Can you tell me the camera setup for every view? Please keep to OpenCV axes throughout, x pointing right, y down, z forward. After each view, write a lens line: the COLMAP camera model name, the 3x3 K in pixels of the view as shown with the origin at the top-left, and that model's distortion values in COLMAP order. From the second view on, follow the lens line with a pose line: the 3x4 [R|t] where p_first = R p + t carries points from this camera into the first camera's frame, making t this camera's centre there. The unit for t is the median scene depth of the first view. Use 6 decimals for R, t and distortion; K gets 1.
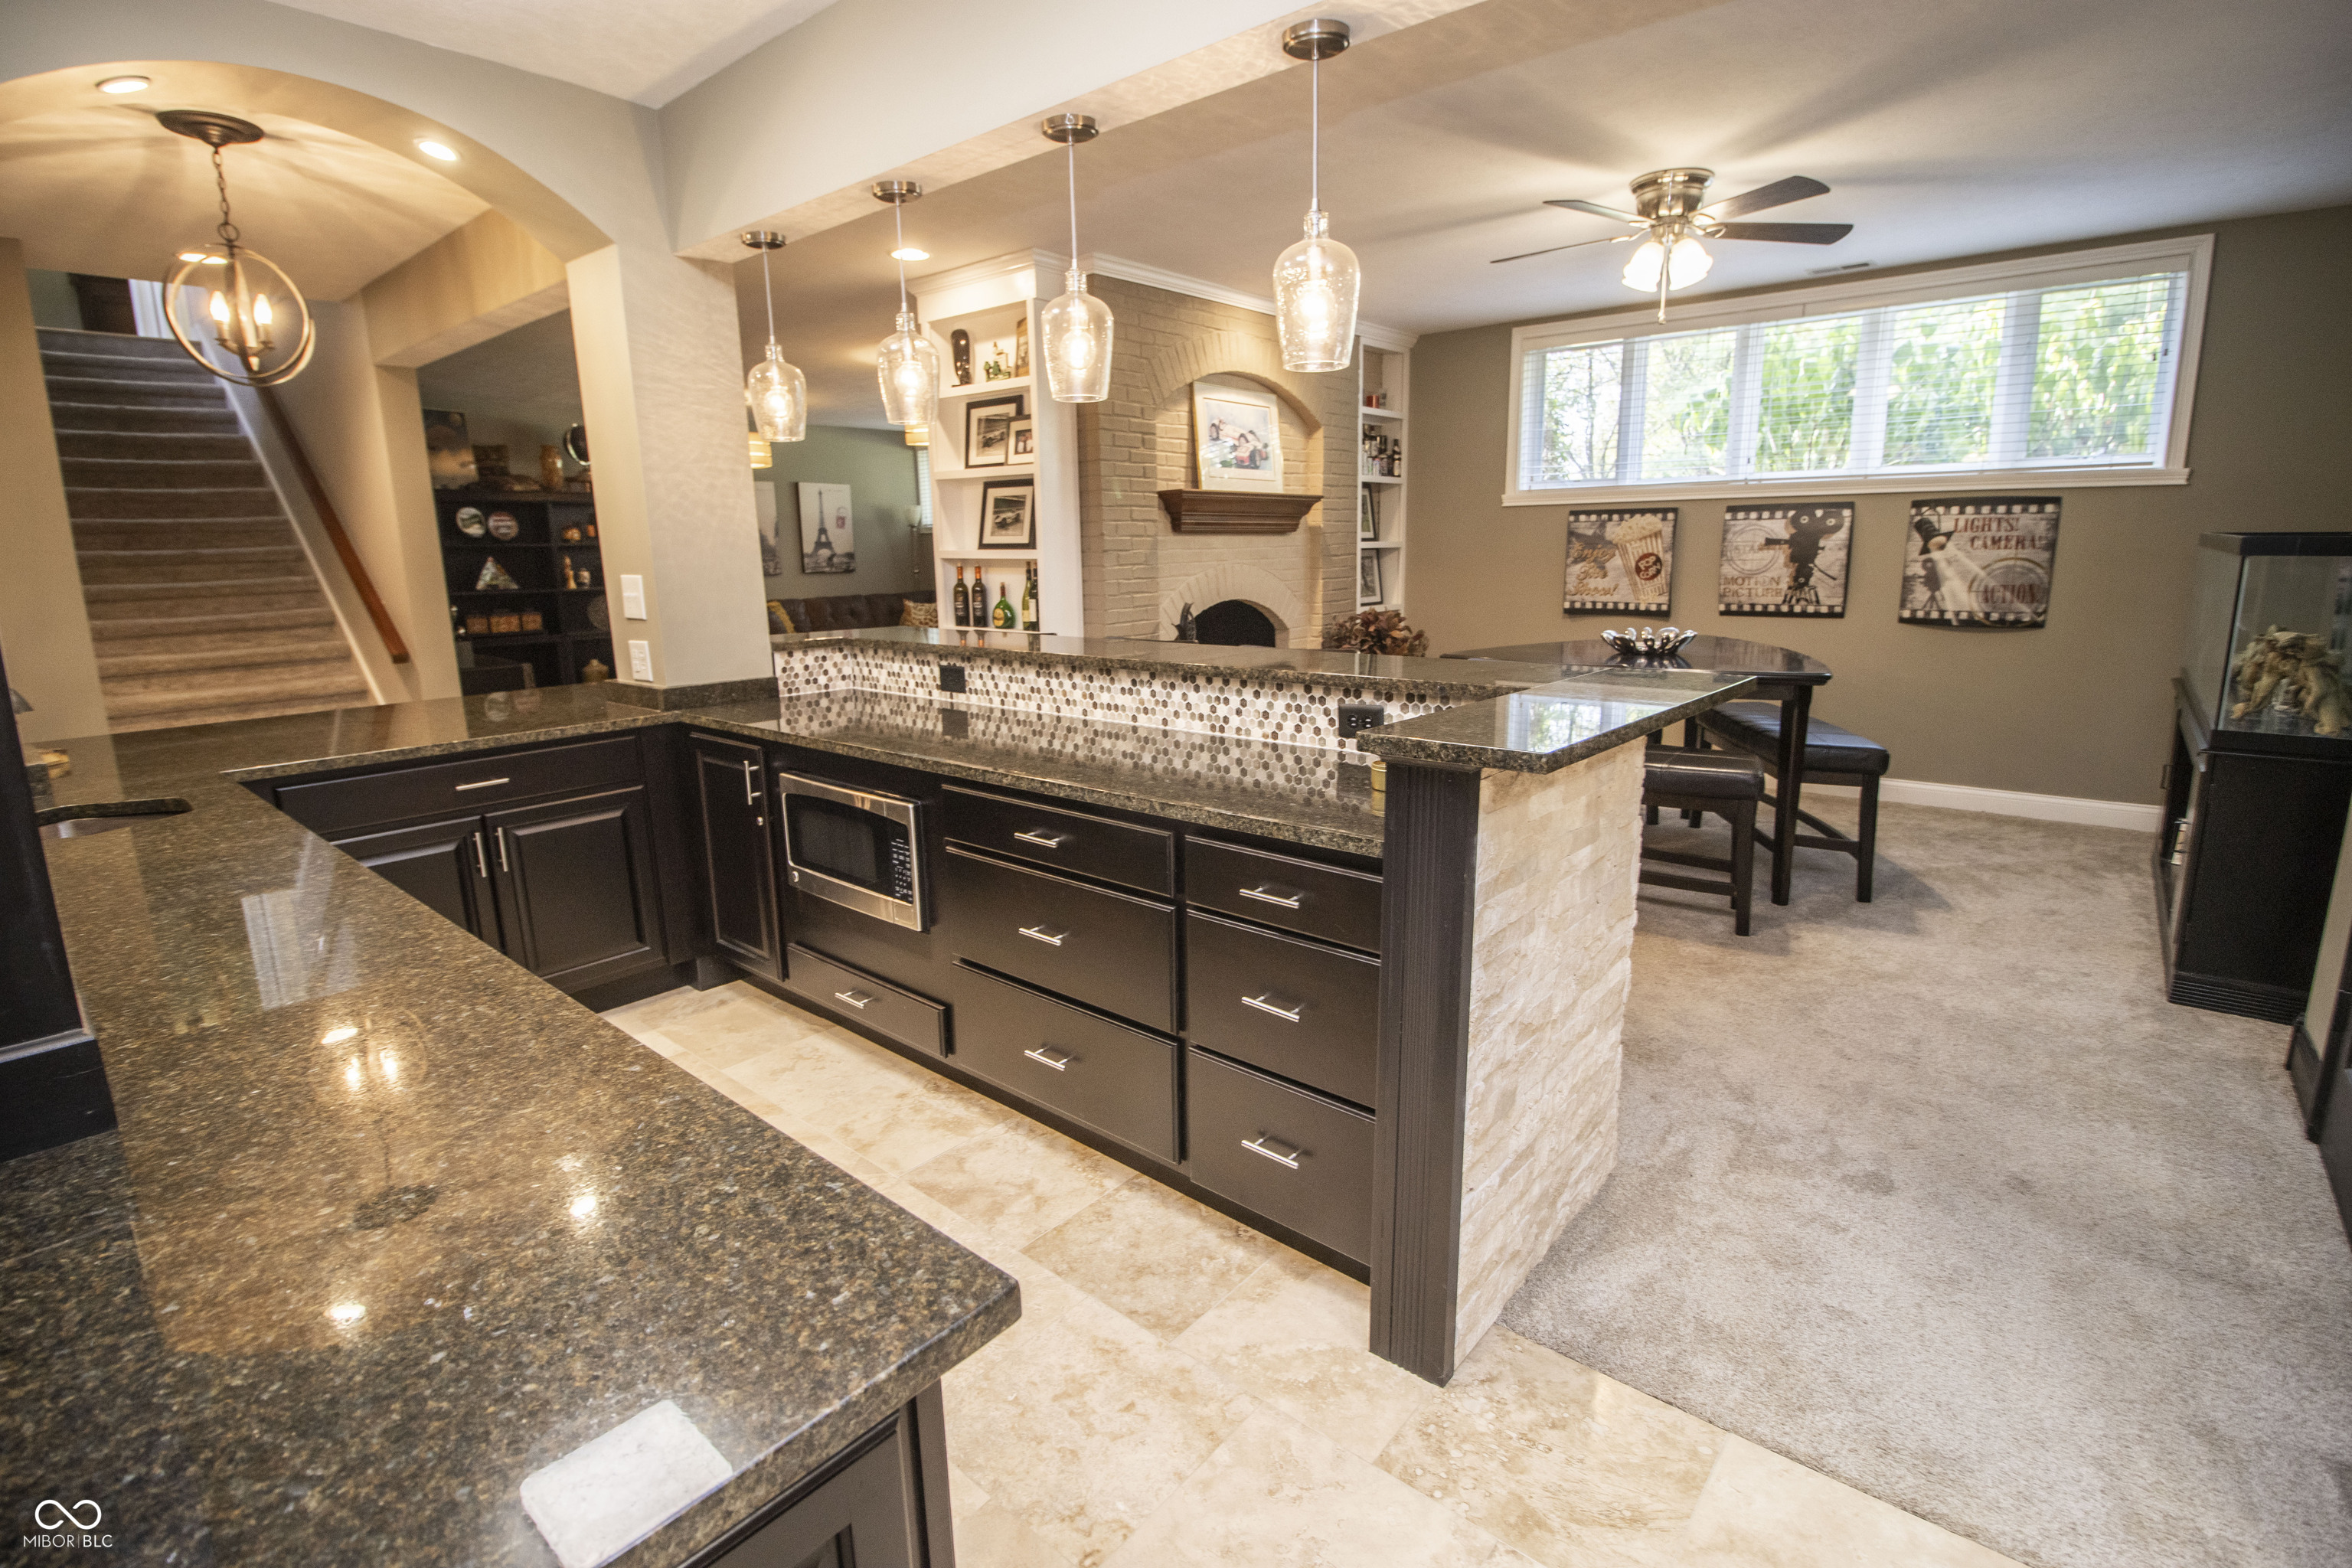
lens RADIAL K [[1105.6, 0, 1168.5], [0, 1105.6, 780.9], [0, 0, 1]] dist [-0.009053, -0.008923]
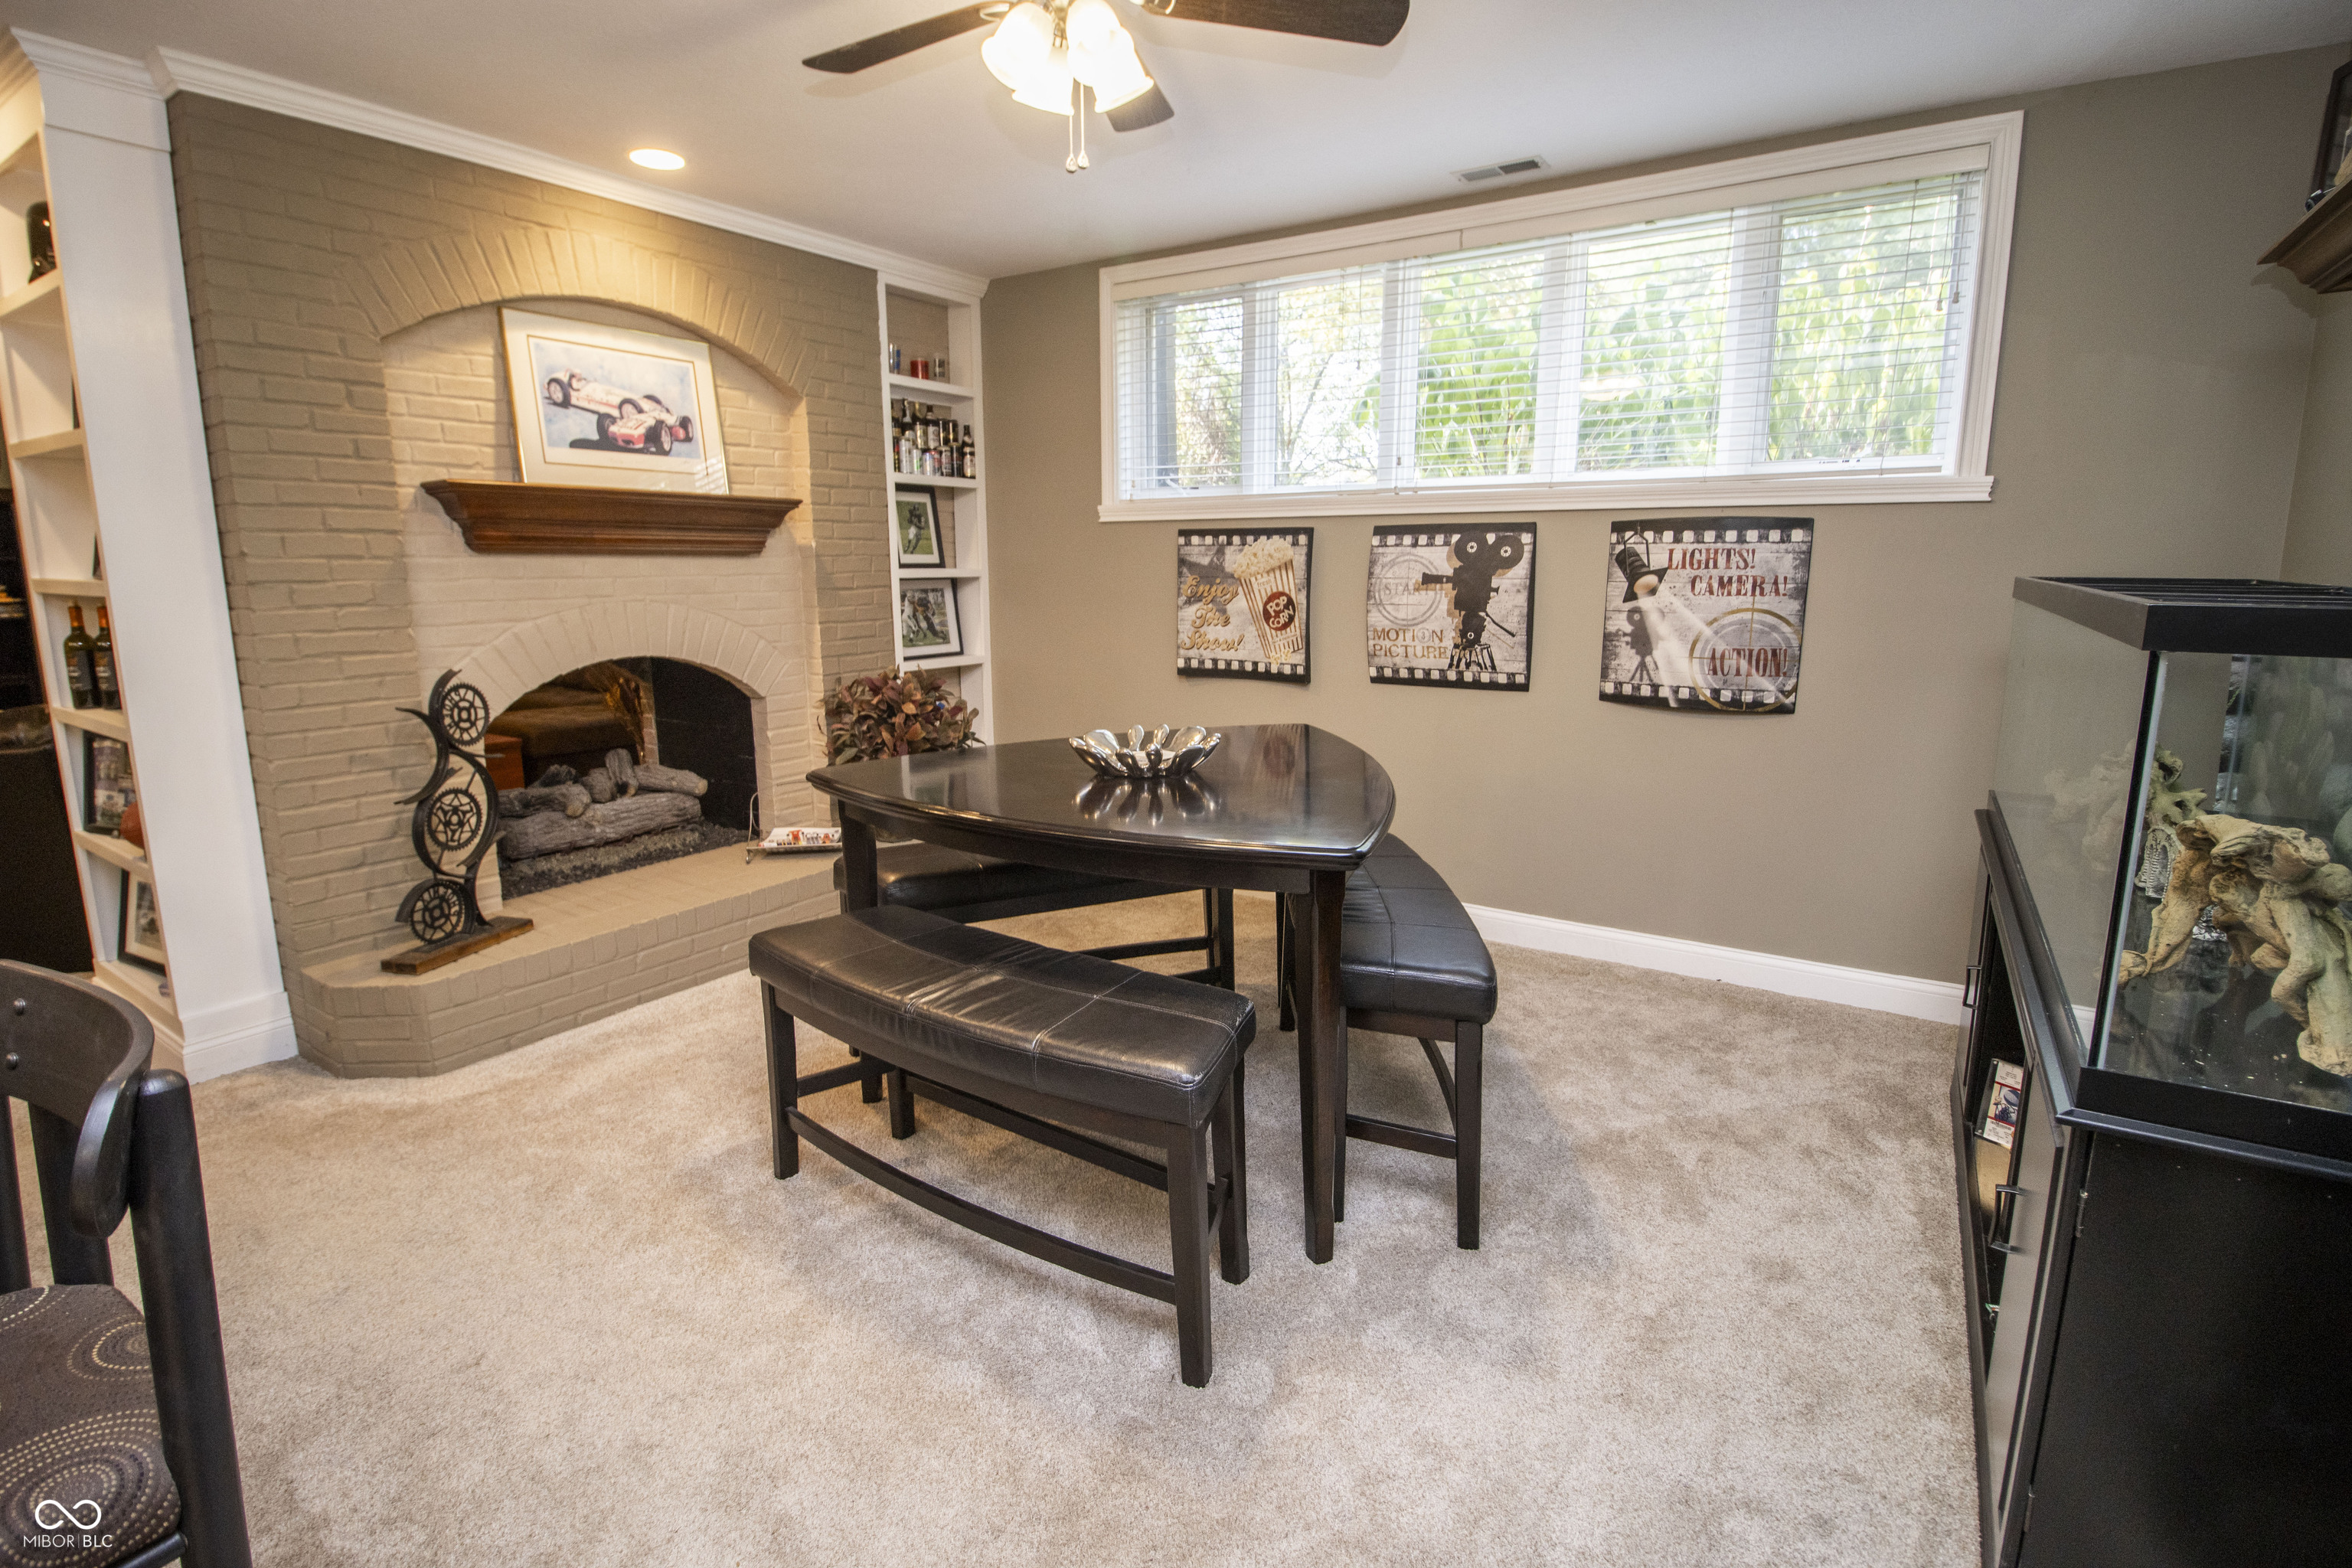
lens RADIAL K [[1105.6, 0, 1181.8], [0, 1105.6, 776.9], [0, 0, 1]] dist [-0.009053, -0.008923]
pose [[0.992102, -0.007234, 0.125224, 0.310547], [0.009750, 0.999762, -0.019497, -0.082901], [-0.125053, 0.020564, 0.991937, 0.343338]]
